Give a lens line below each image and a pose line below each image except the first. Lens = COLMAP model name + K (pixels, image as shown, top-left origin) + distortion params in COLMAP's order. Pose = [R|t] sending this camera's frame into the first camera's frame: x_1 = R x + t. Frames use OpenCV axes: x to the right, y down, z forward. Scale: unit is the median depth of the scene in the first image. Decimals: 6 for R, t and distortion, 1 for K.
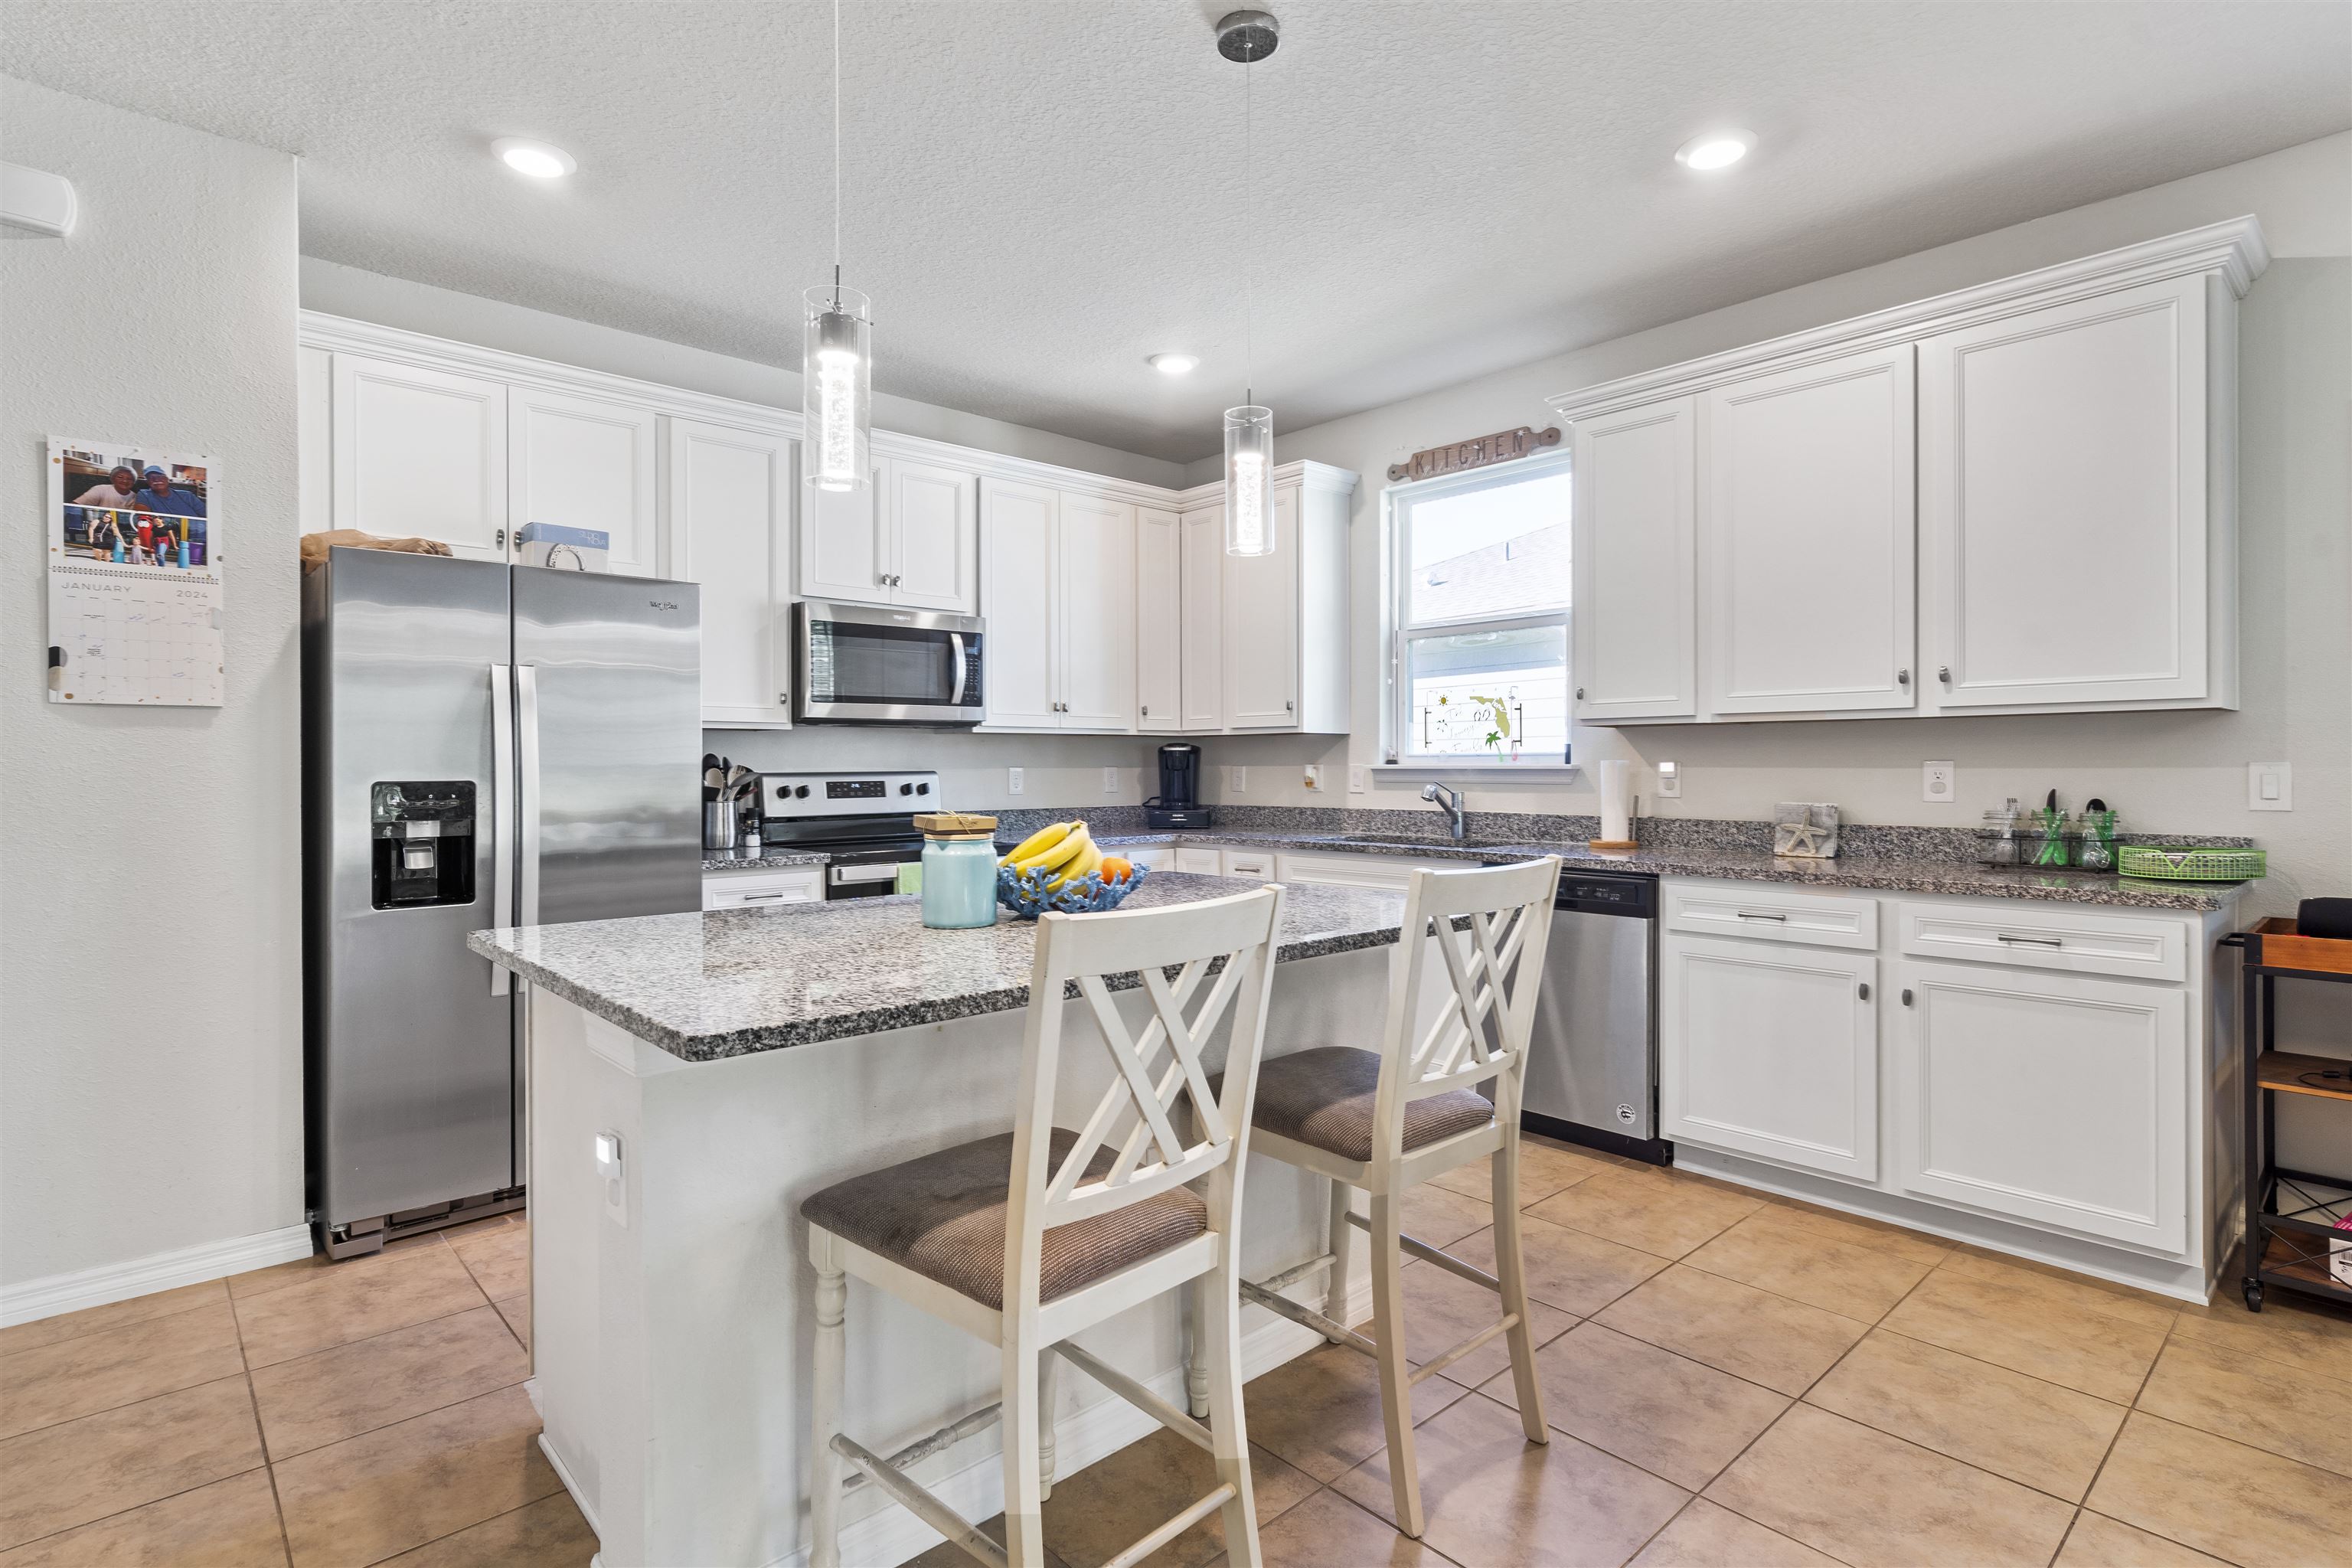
lens RADIAL K [[1142.8, 0, 1176.9], [0, 1142.8, 775.4], [0, 0, 1]] dist [-0.007970, 0.000373]
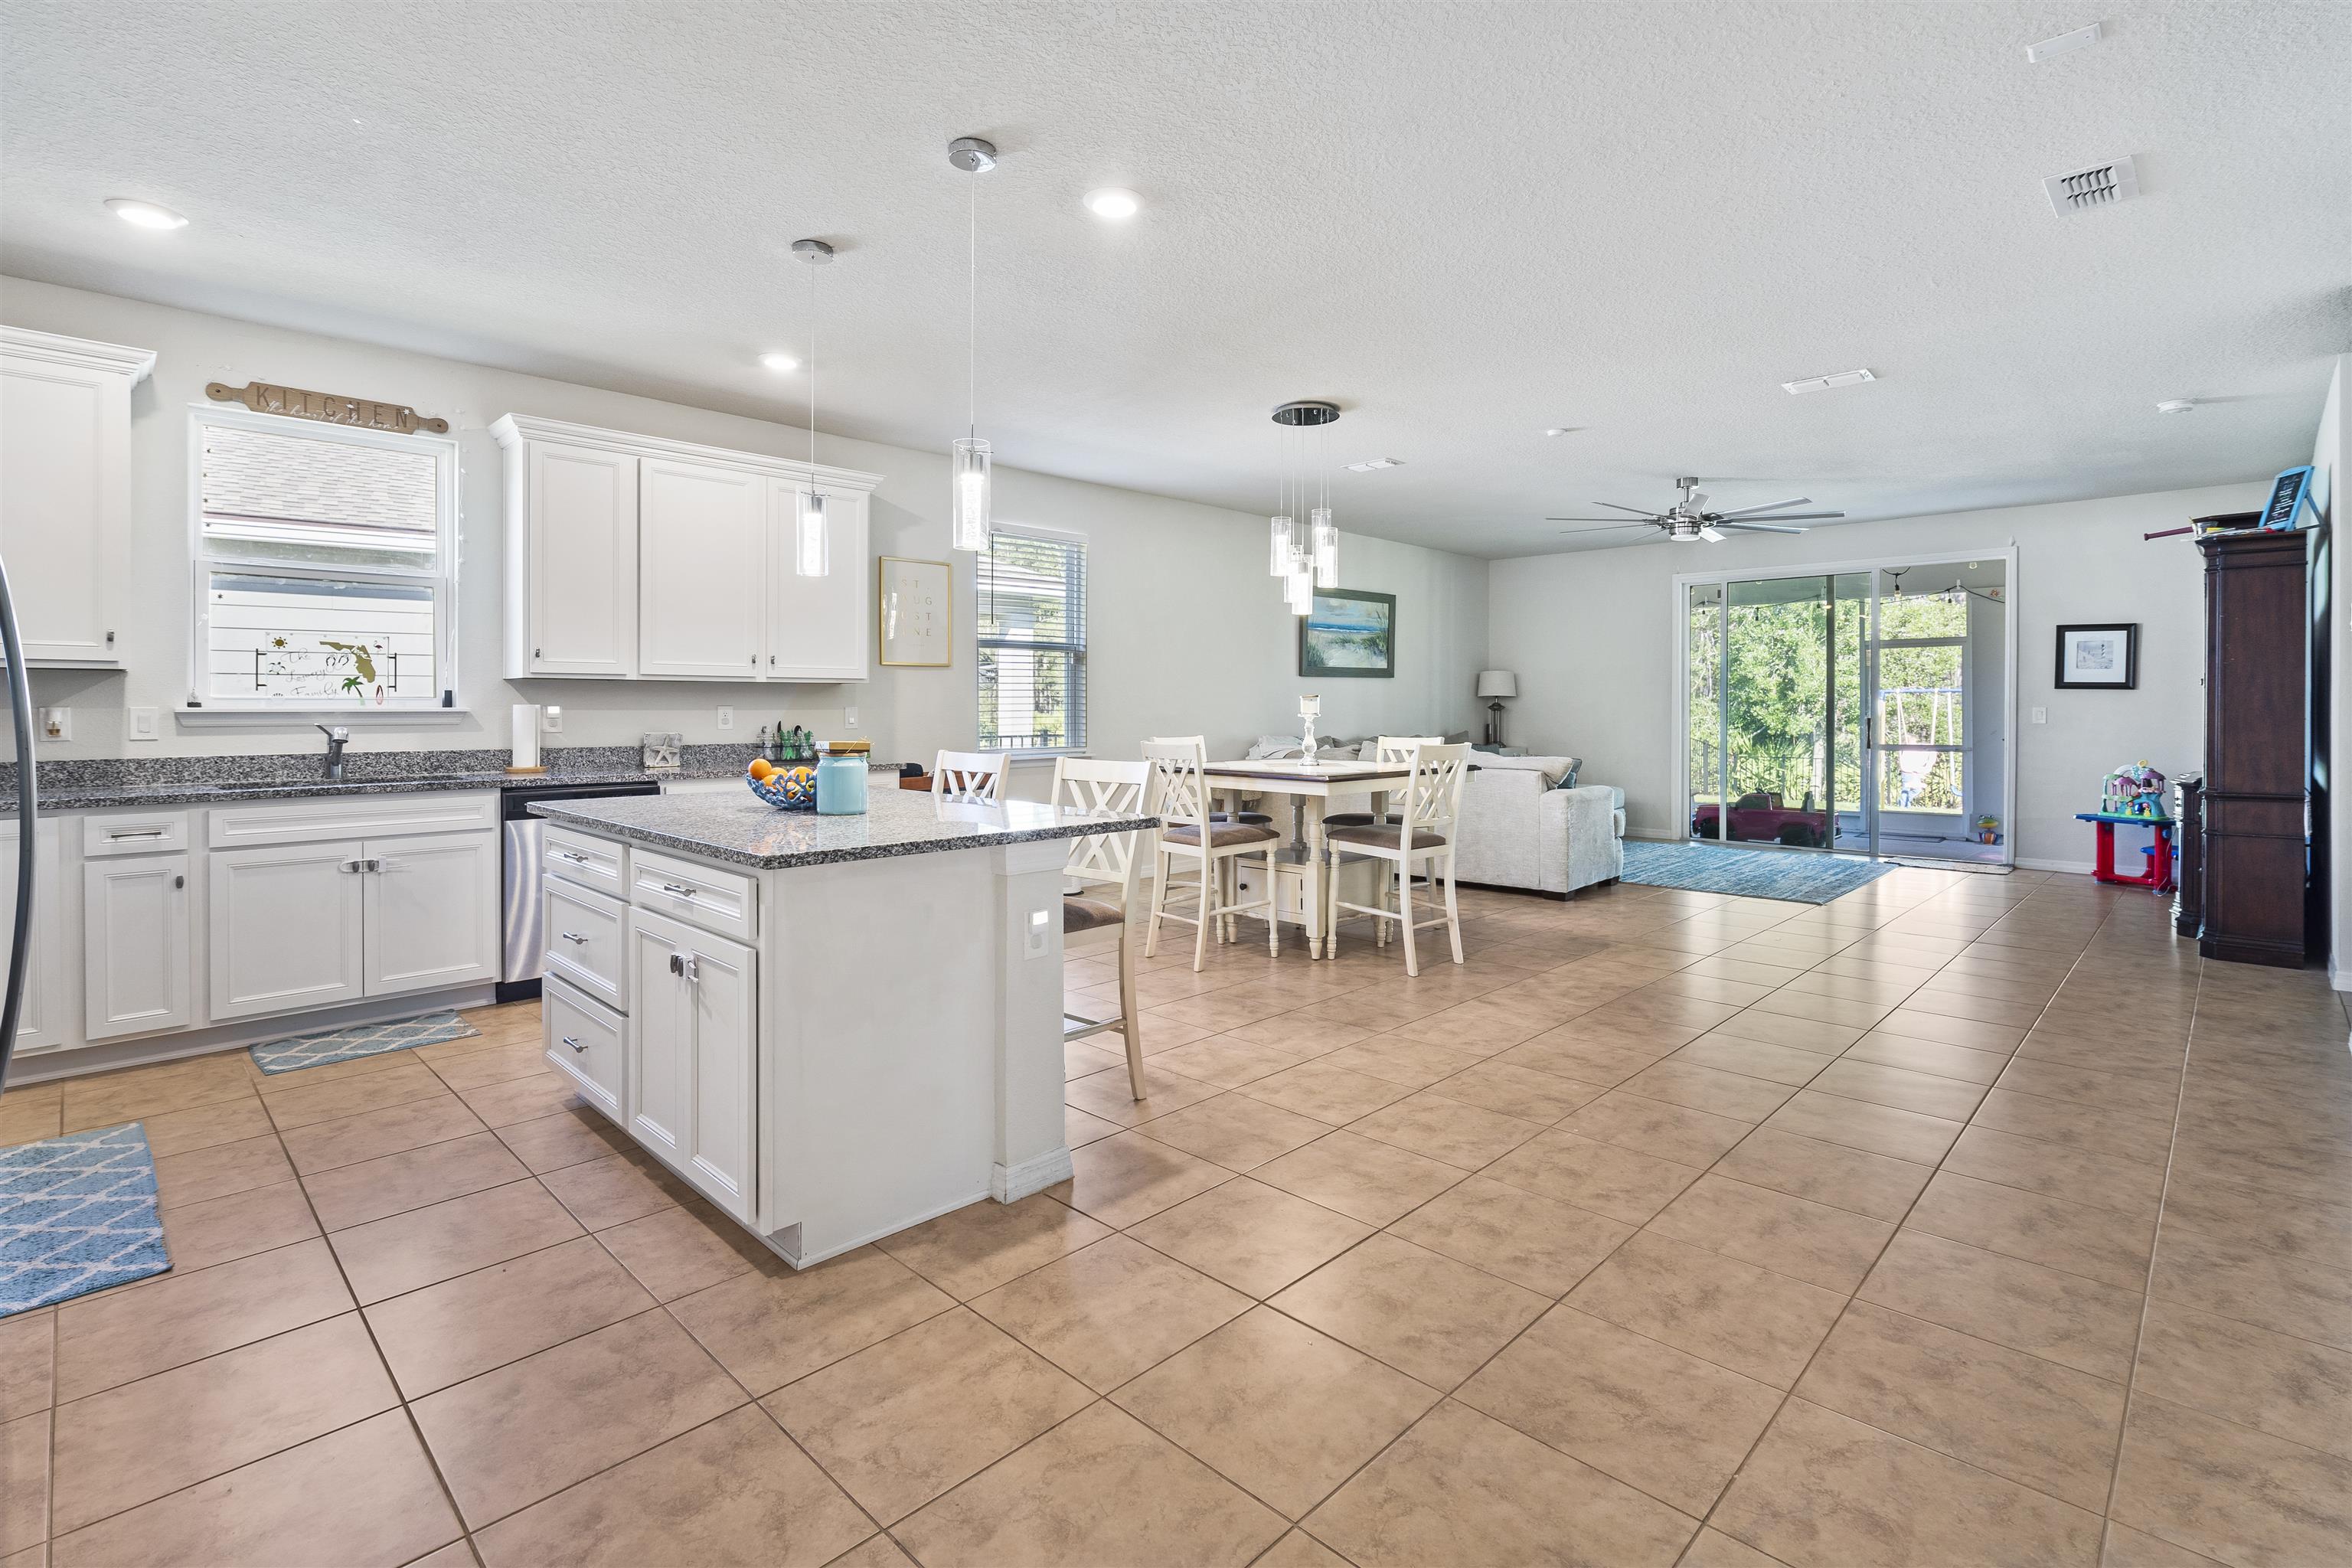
lens RADIAL K [[1098.8, 0, 1183.0], [0, 1098.8, 711.3], [0, 0, 1]] dist [0.000145, -0.000119]
pose [[-0.066362, -0.001775, 0.997794, -0.947822], [0.008750, 0.999959, 0.002361, -0.002301], [-0.997757, 0.008887, -0.066344, 0.359235]]
